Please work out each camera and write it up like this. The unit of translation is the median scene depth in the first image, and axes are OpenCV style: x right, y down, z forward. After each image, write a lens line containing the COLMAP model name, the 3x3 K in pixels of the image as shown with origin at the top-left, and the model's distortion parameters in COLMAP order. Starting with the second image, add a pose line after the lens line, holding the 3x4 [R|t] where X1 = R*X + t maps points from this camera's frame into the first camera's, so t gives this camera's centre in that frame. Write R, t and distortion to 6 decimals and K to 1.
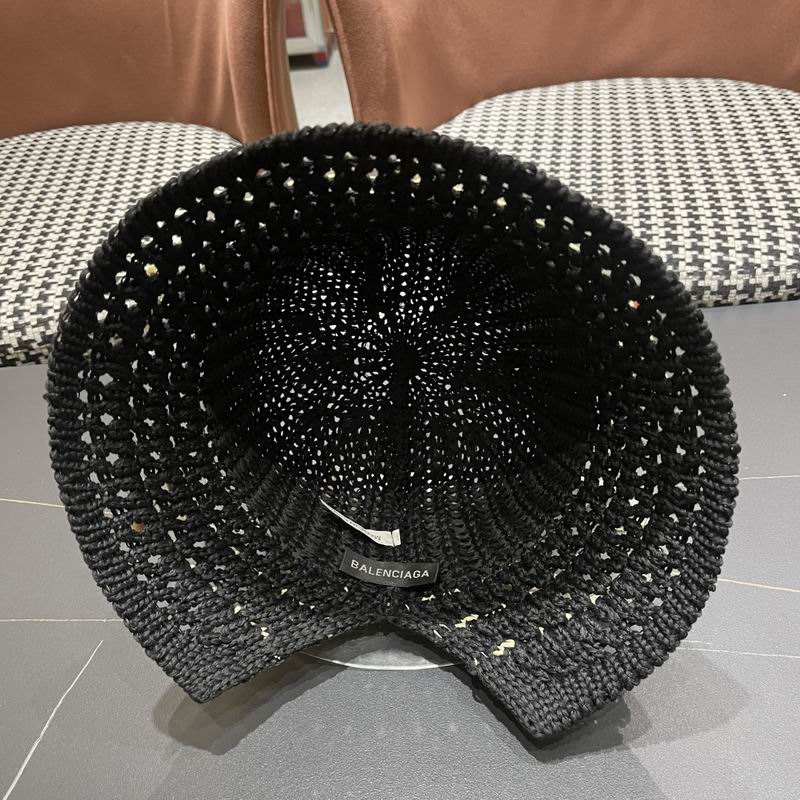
lens RADIAL K [[847.4, 0, 402.8], [0, 847.4, 398.5], [0, 0, 1]] dist [0.017445, 0.000000]
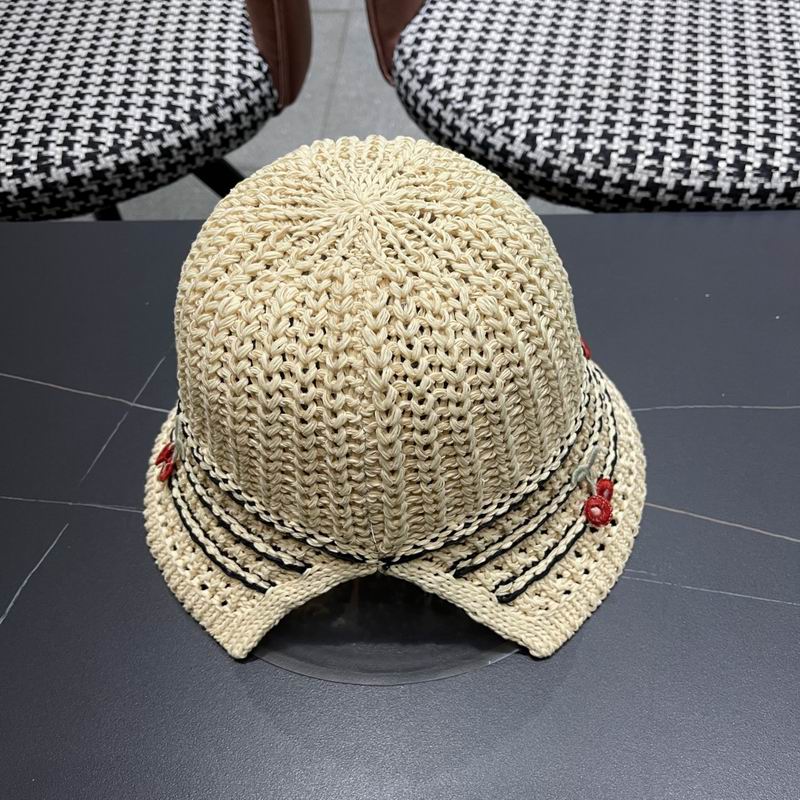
lens RADIAL K [[847.4, 0, 405.0], [0, 847.4, 407.5], [0, 0, 1]] dist [0.017445, 0.000000]
pose [[0.997515, 0.070308, -0.004535, 0.030772], [-0.067925, 0.976804, 0.203079, -0.057005], [0.018708, -0.202266, 0.979152, 0.020693]]
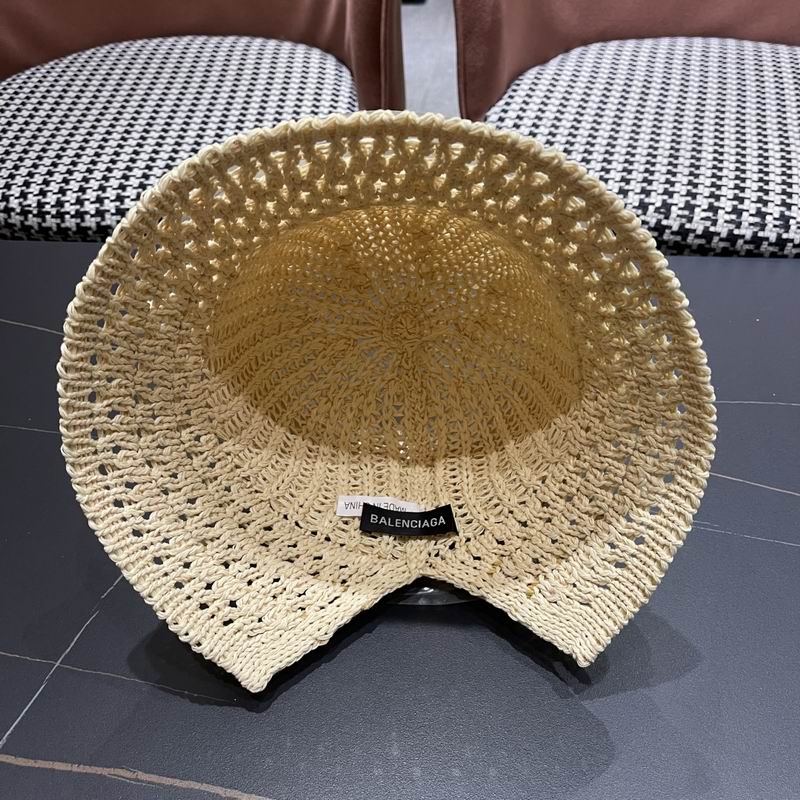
lens RADIAL K [[847.4, 0, 399.4], [0, 847.4, 402.8], [0, 0, 1]] dist [0.017445, 0.000000]
pose [[0.991152, 0.120056, -0.056602, -0.016854], [-0.116396, 0.991136, 0.064044, 0.056816], [0.063789, -0.056889, 0.996341, -0.112624]]
